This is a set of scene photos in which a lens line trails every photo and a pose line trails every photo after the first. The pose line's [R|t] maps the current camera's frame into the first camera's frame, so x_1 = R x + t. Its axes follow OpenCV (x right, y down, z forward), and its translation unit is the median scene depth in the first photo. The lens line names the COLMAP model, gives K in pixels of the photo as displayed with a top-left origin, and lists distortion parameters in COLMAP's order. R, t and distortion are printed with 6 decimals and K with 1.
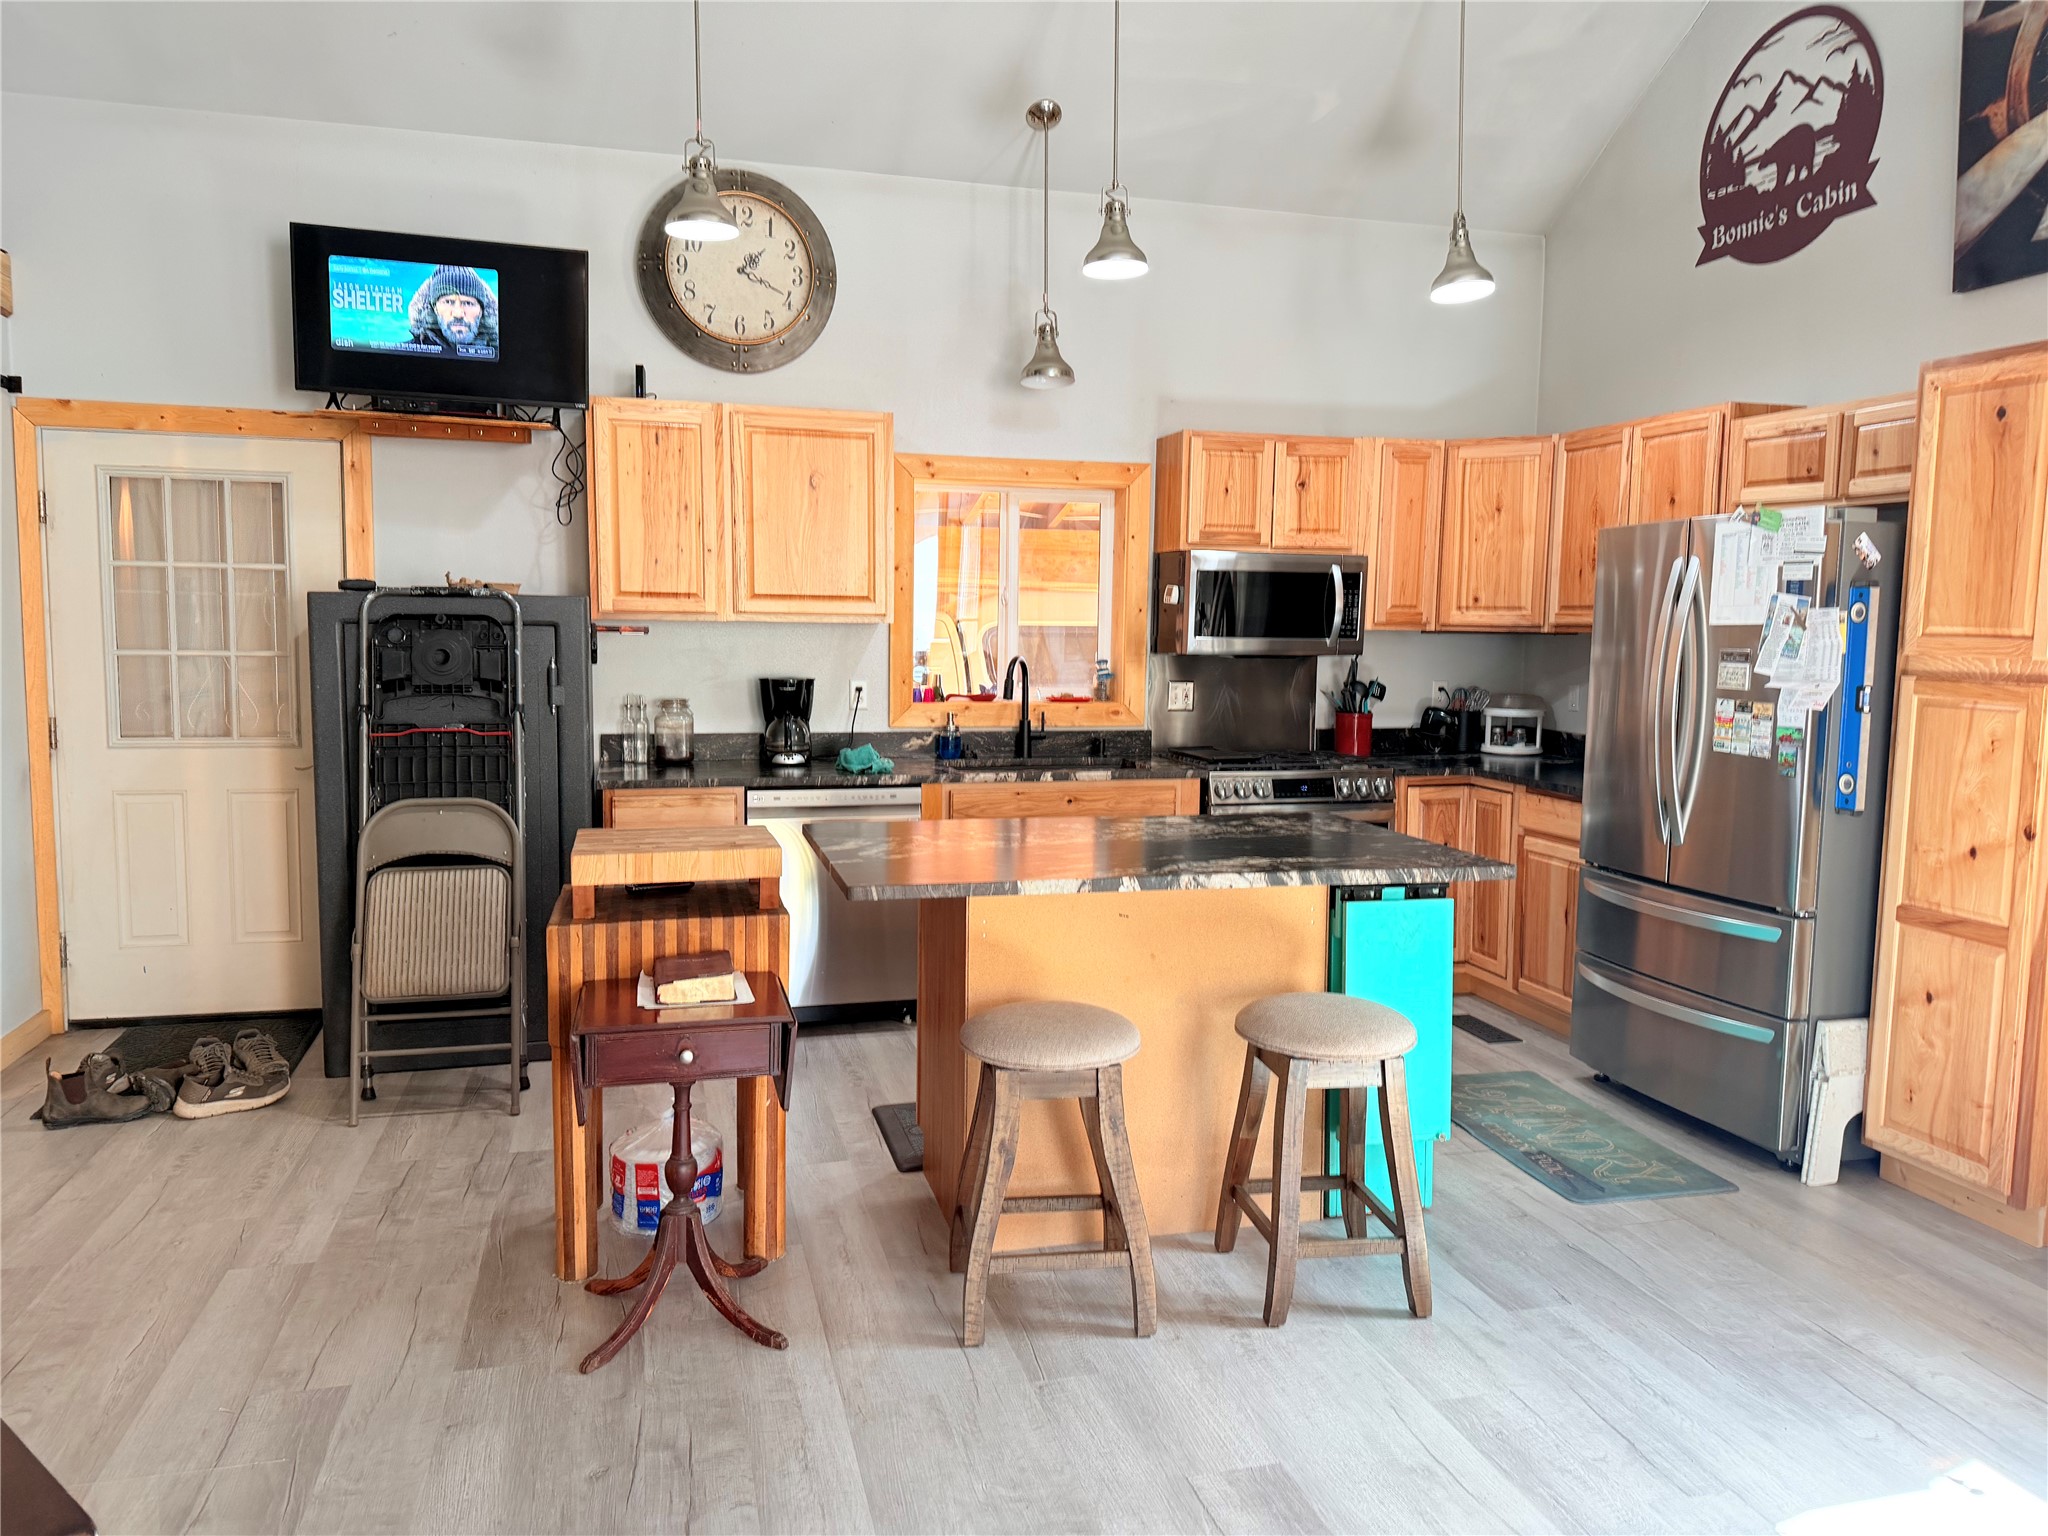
lens RADIAL K [[1446.8, 0, 1024.5], [0, 1446.8, 774.5], [0, 0, 1]] dist [0.075875, -0.103515]
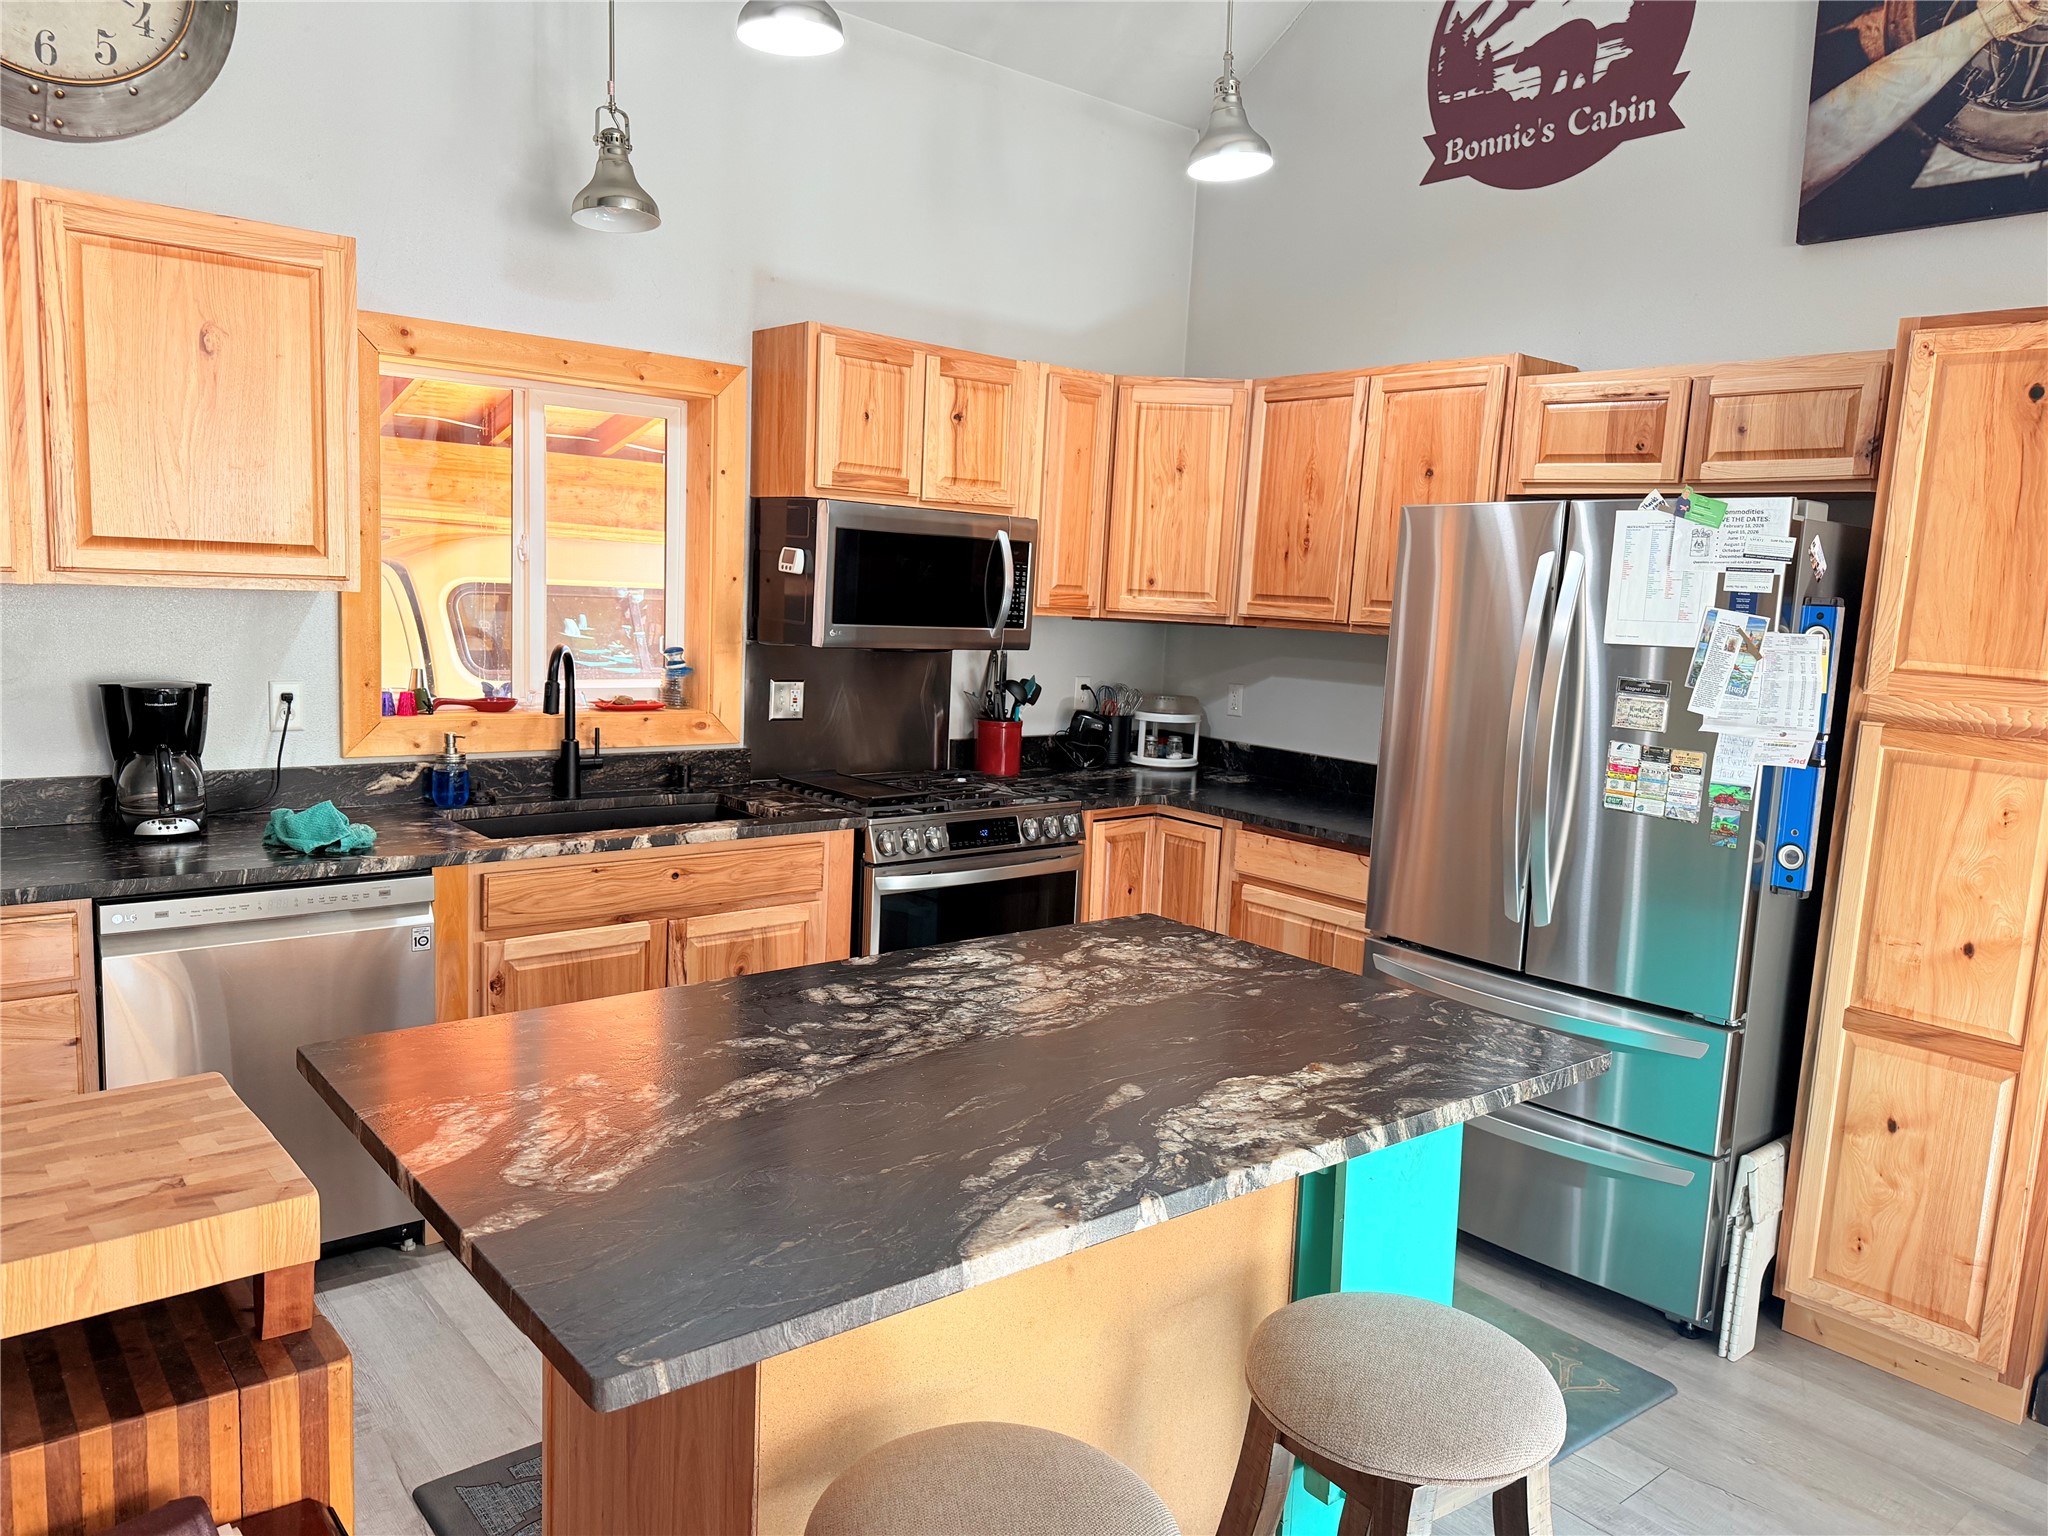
lens RADIAL K [[1446.8, 0, 1024.5], [0, 1446.8, 774.5], [0, 0, 1]] dist [0.075875, -0.103515]
pose [[0.907839, -0.026524, 0.418480, -0.102111], [0.008721, 0.998976, 0.044398, -0.057005], [-0.419229, -0.036657, 0.907140, 0.350073]]
